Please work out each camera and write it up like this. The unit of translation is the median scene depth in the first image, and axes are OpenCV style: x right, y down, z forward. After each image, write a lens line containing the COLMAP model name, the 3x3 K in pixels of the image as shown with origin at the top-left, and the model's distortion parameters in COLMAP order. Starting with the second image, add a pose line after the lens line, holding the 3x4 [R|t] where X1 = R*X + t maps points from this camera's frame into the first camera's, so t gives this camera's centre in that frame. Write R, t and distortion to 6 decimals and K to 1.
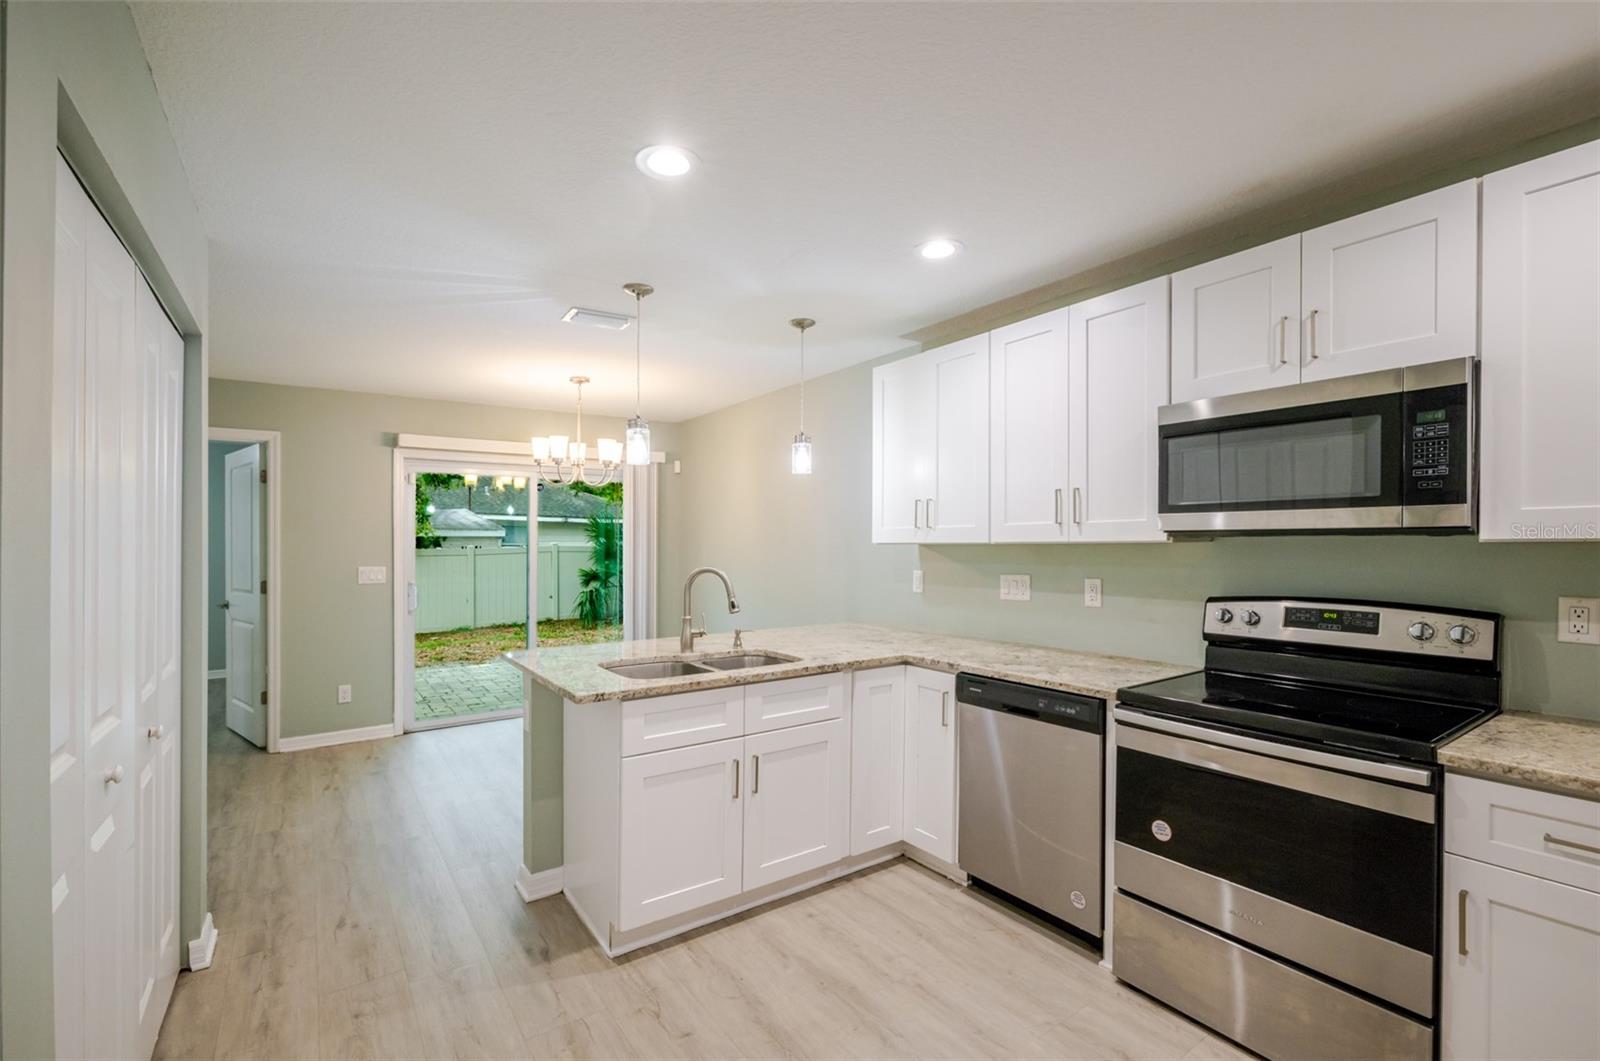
lens RADIAL K [[699.8, 0, 792.5], [0, 699.8, 514.6], [0, 0, 1]] dist [-0.001277, -0.000056]
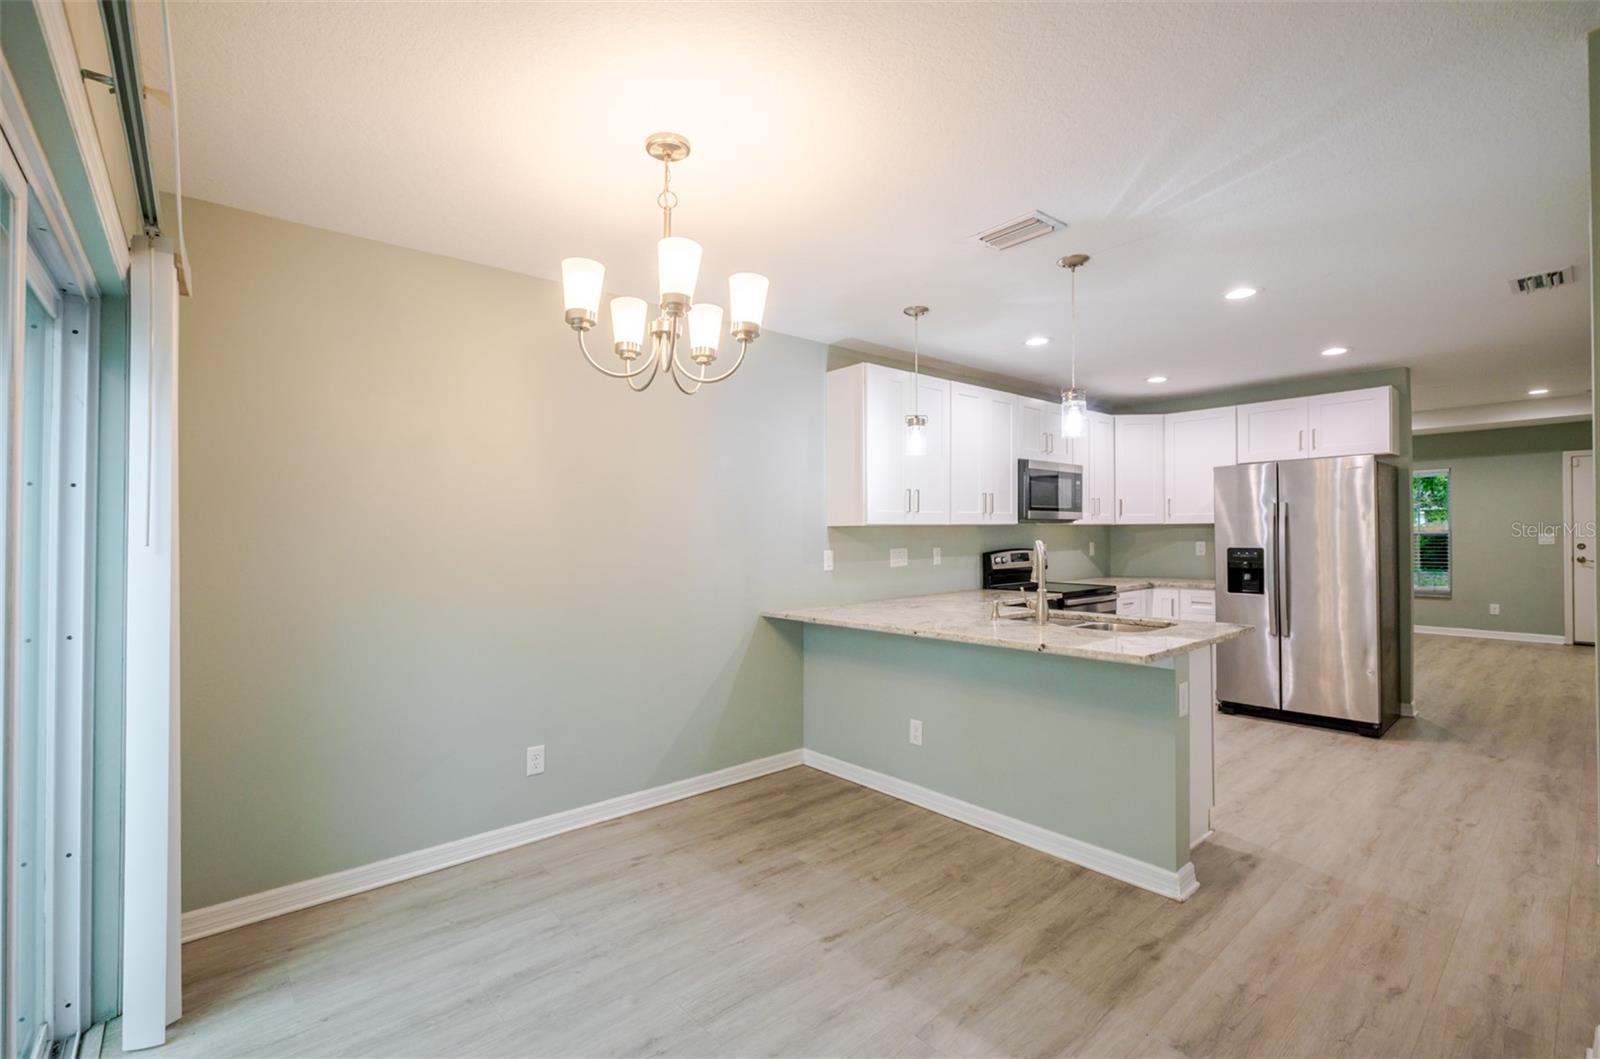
lens RADIAL K [[699.8, 0, 792.5], [0, 699.8, 513.6], [0, 0, 1]] dist [-0.001277, -0.000056]
pose [[-0.096949, 0.034455, 0.994693, -1.312574], [-0.029169, 0.998873, -0.037443, 0.093959], [-0.994862, -0.032644, -0.095835, 1.680040]]
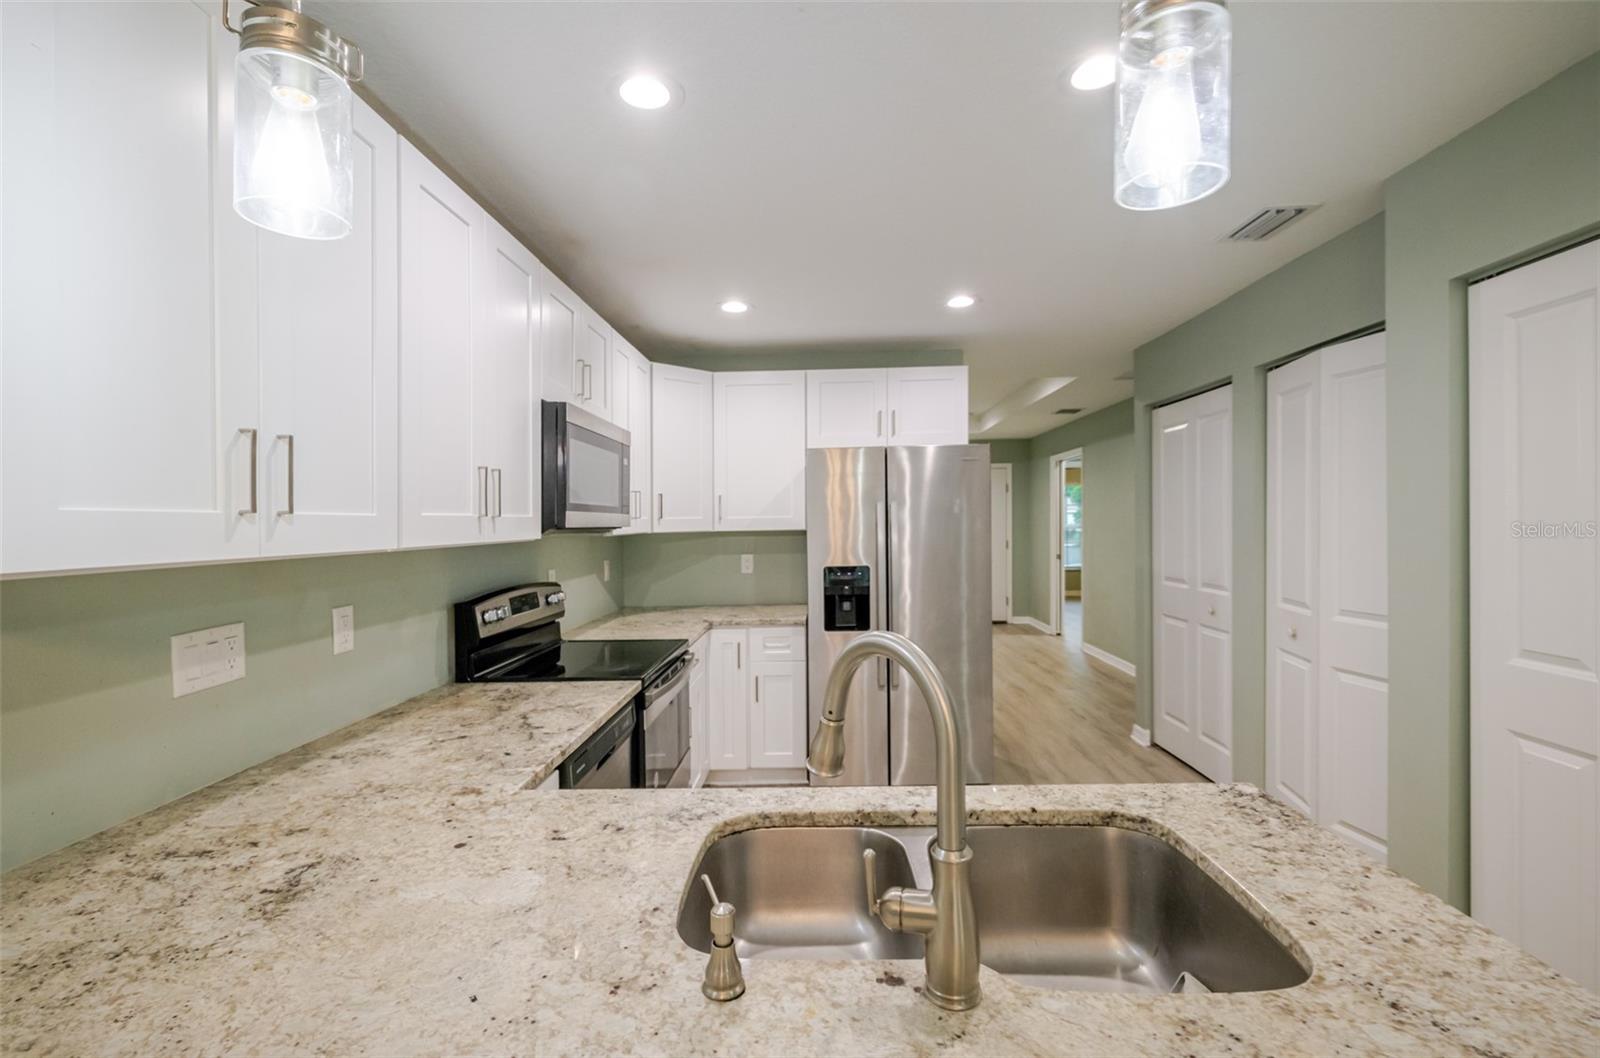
lens RADIAL K [[706.1, 0, 804.3], [0, 706.1, 530.0], [0, 0, 1]] dist [-0.000370, 0.000096]
pose [[-0.803443, 0.014766, 0.595198, -0.301143], [0.000838, 0.999719, -0.023671, 0.044082], [-0.595381, -0.018519, -0.803230, 1.413767]]
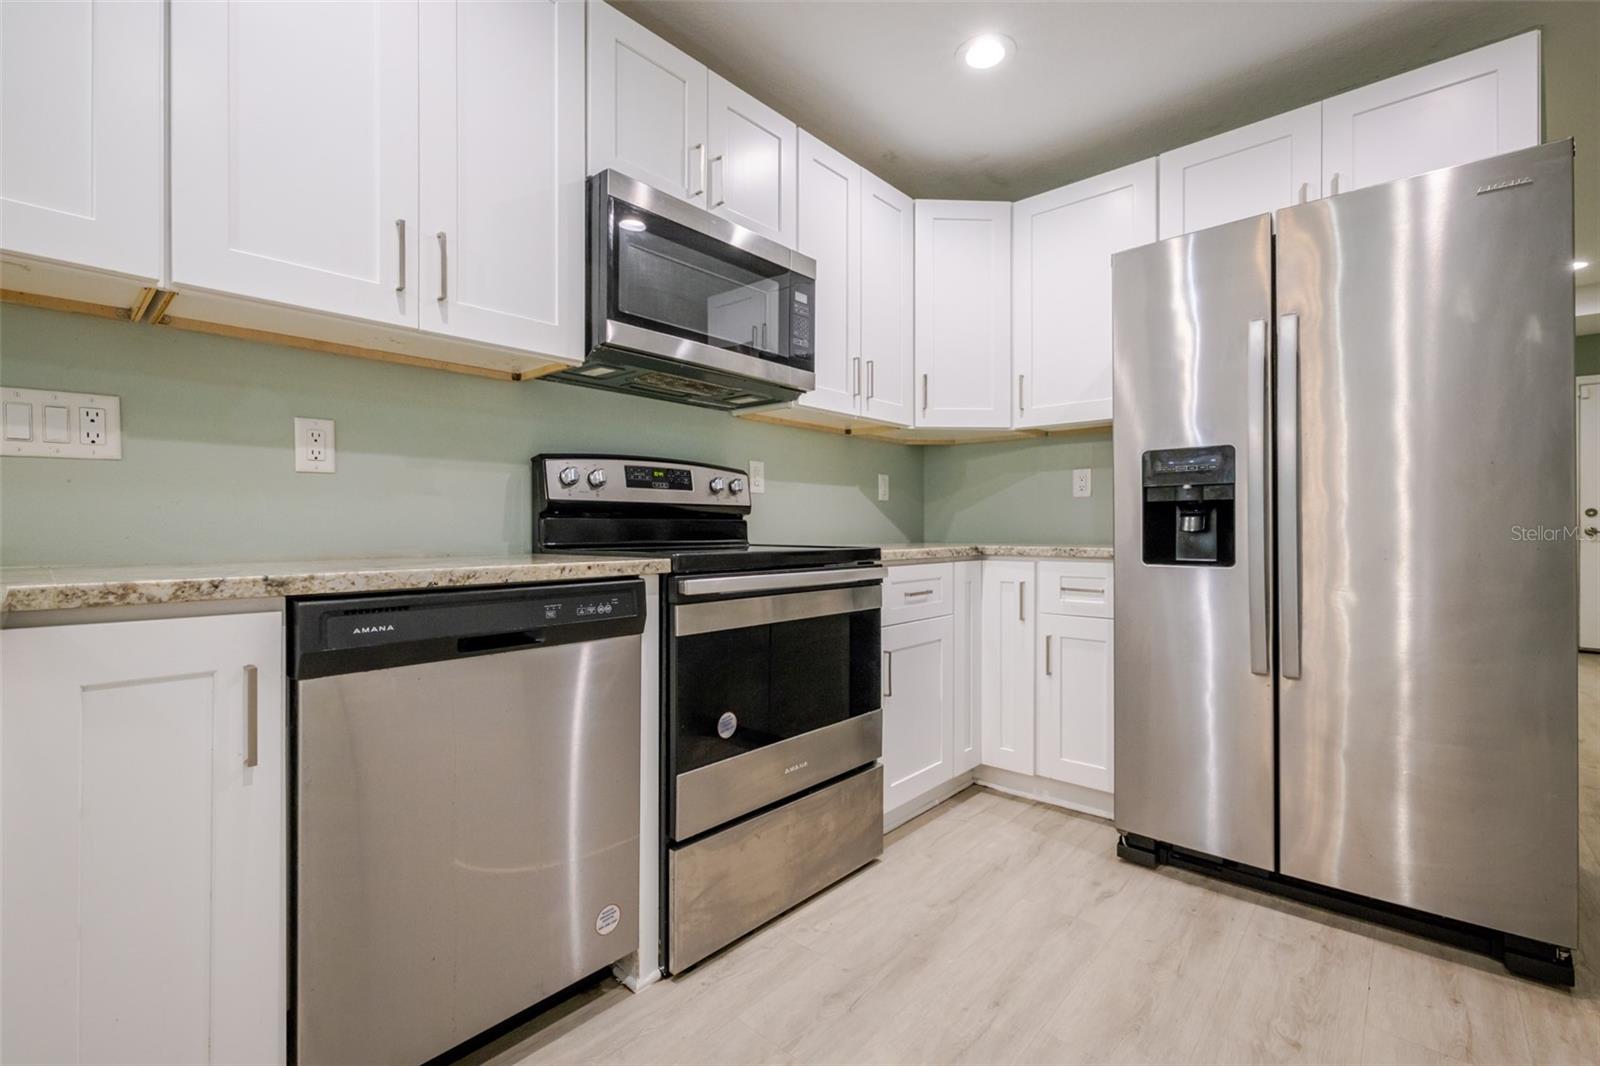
lens RADIAL K [[706.7, 0, 799.2], [0, 706.7, 527.0], [0, 0, 1]] dist [-0.002331, 0.000489]
pose [[-0.239700, 0.010400, 0.970791, -0.191924], [-0.034681, 0.999213, -0.019268, 0.191600], [-0.970227, -0.038287, -0.239150, 0.866949]]
